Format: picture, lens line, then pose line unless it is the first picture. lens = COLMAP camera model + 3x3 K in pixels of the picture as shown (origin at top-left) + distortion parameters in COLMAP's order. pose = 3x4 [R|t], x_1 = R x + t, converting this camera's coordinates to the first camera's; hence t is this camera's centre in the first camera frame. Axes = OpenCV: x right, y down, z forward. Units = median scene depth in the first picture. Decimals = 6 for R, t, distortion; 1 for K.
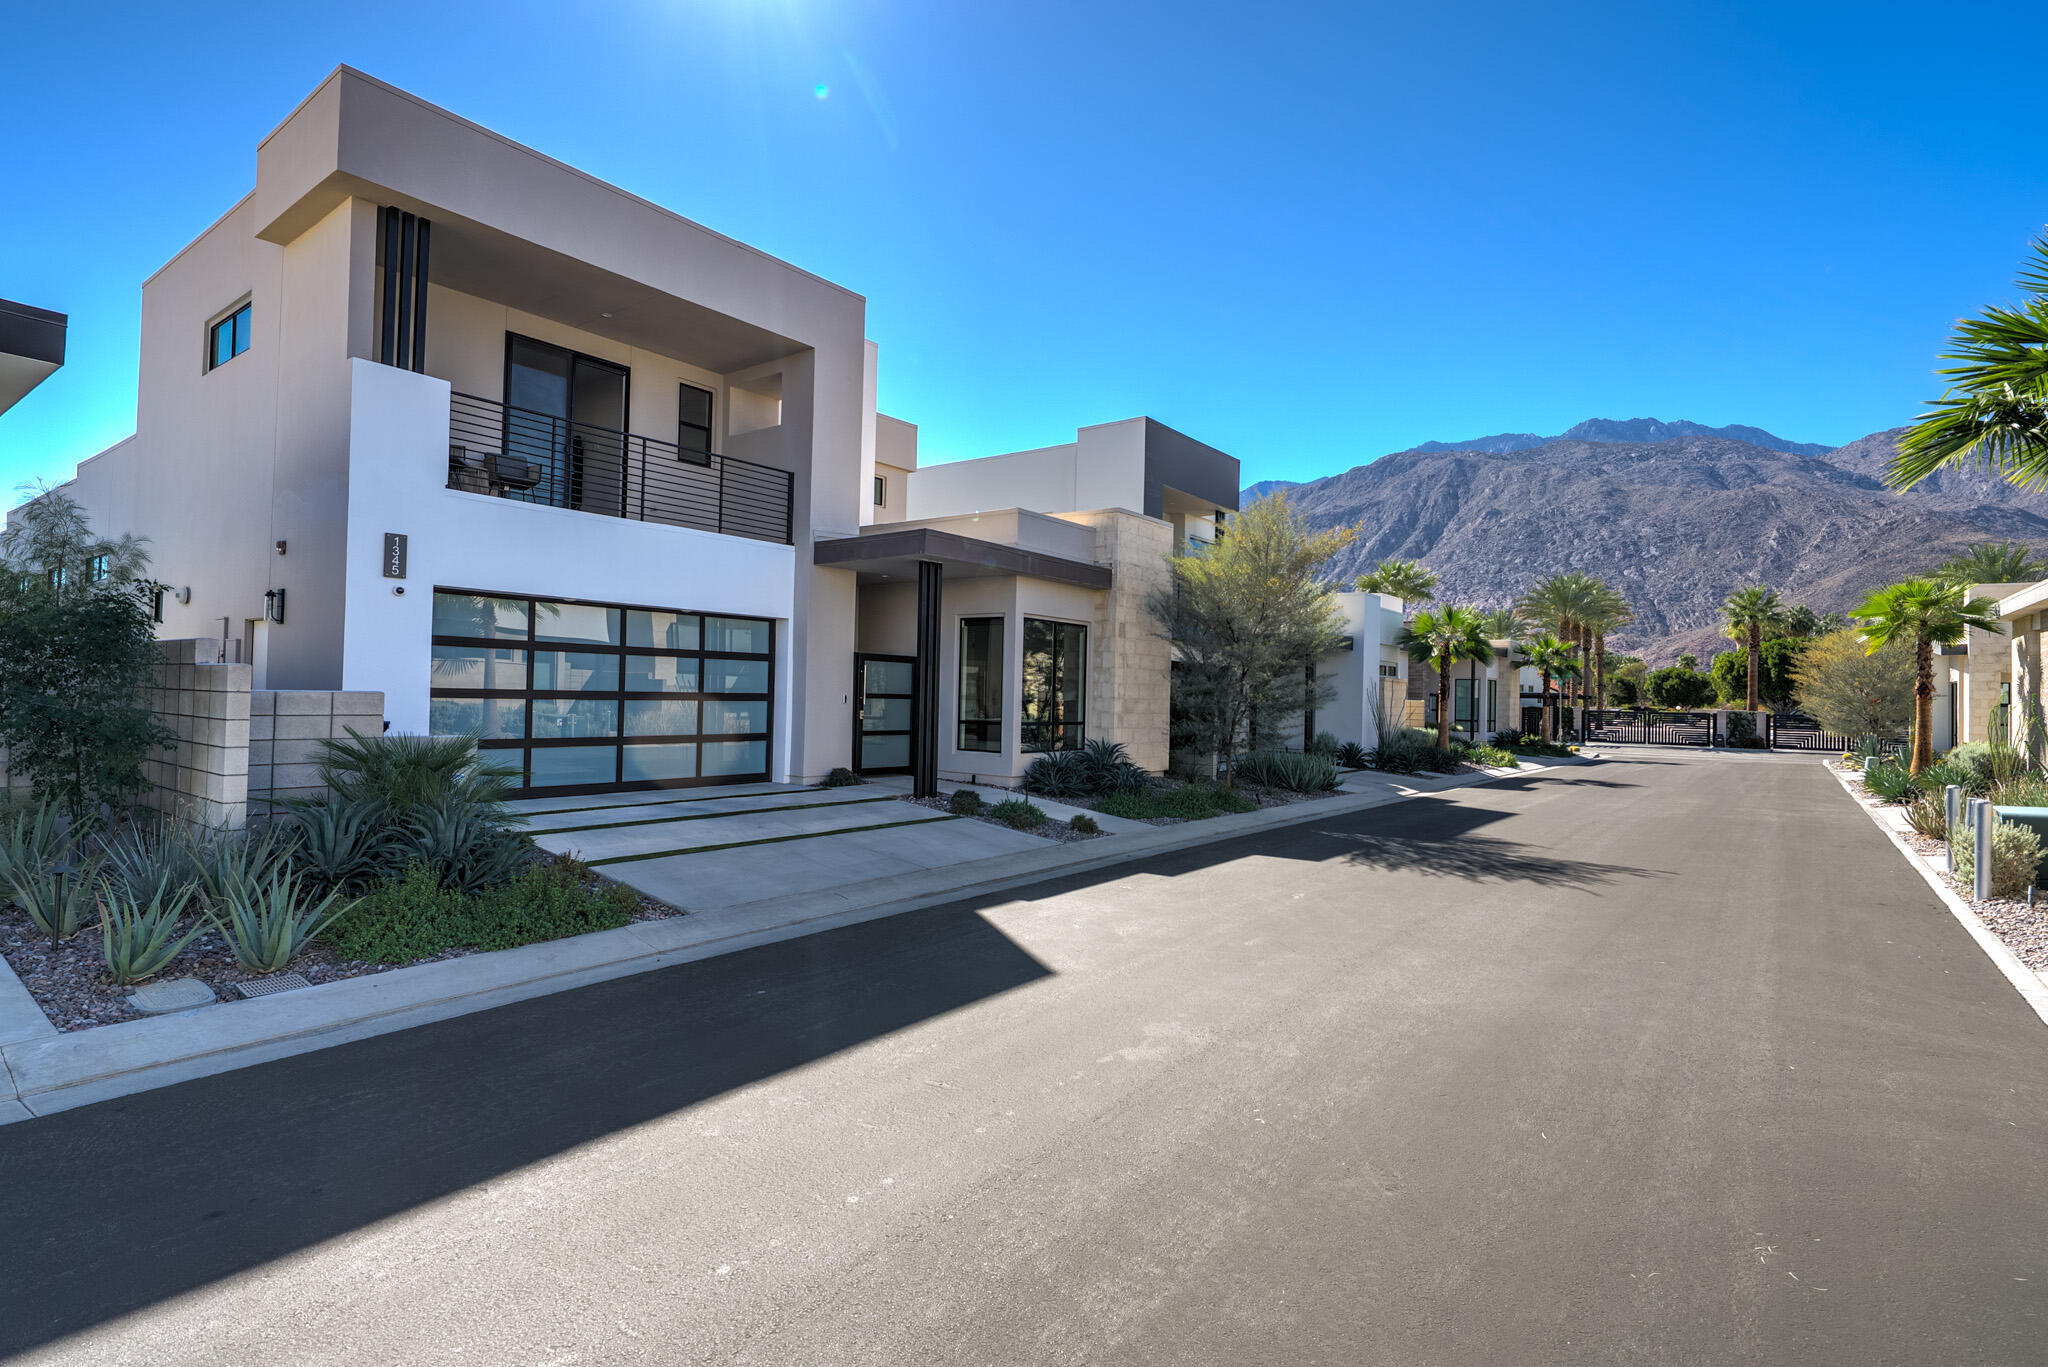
lens RADIAL K [[1024.0, 0, 1024.0], [0, 1024.0, 683.5], [0, 0, 1]] dist [0.000403, -0.000114]
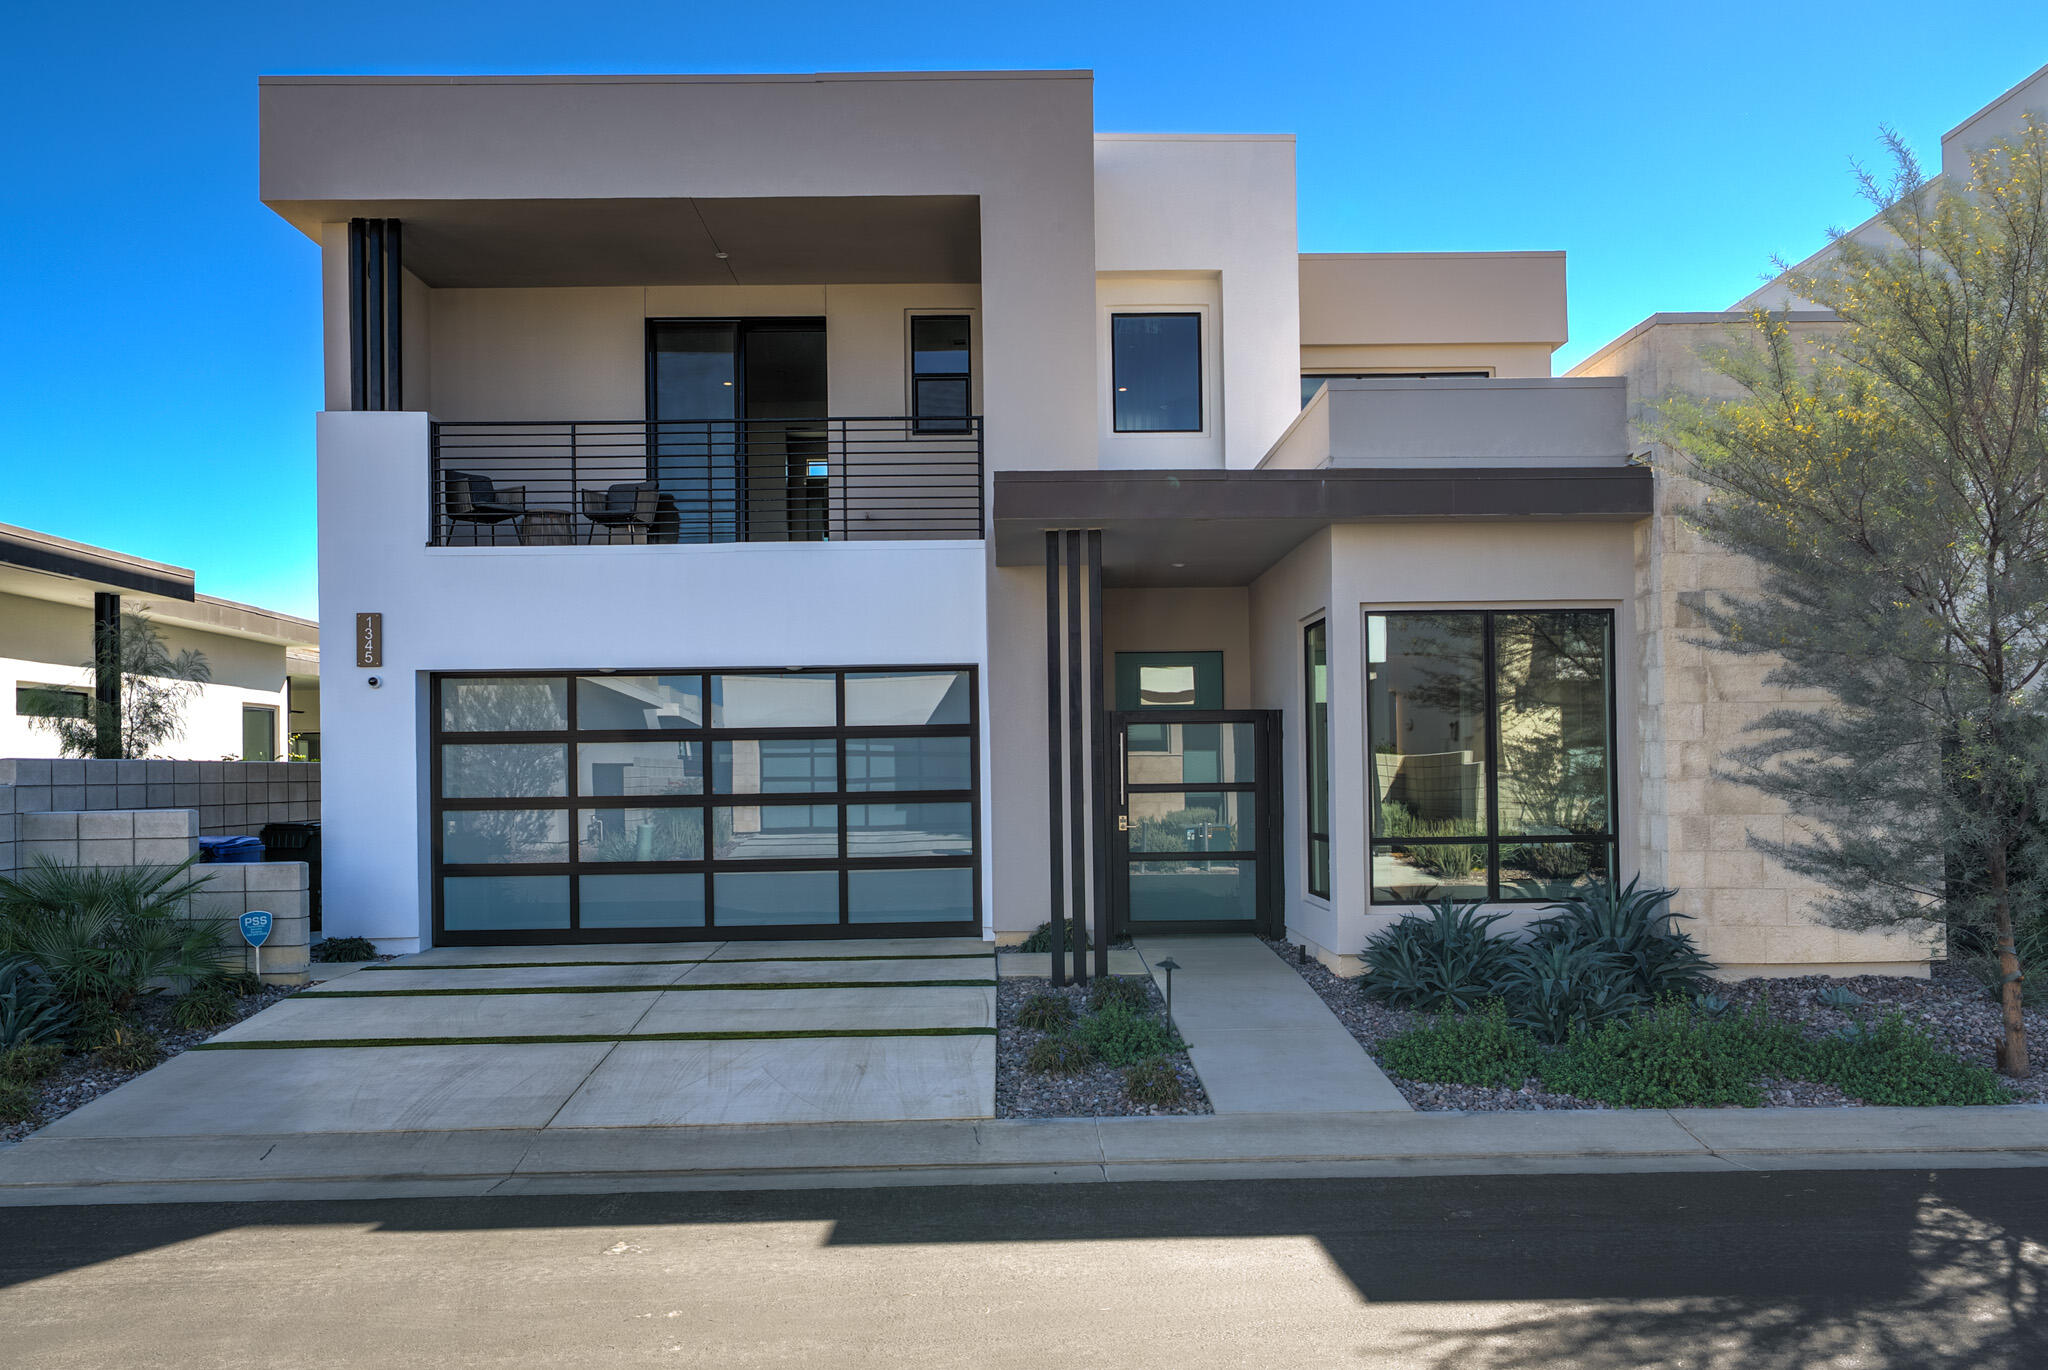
lens RADIAL K [[1350.0, 0, 1026.7], [0, 1350.0, 783.6], [0, 0, 1]] dist [-0.029566, 0.002653]
pose [[0.628972, -0.029748, -0.776859, 0.413460], [0.038709, 0.999227, -0.006923, 0.013507], [0.776464, -0.025717, 0.629637, 0.554122]]
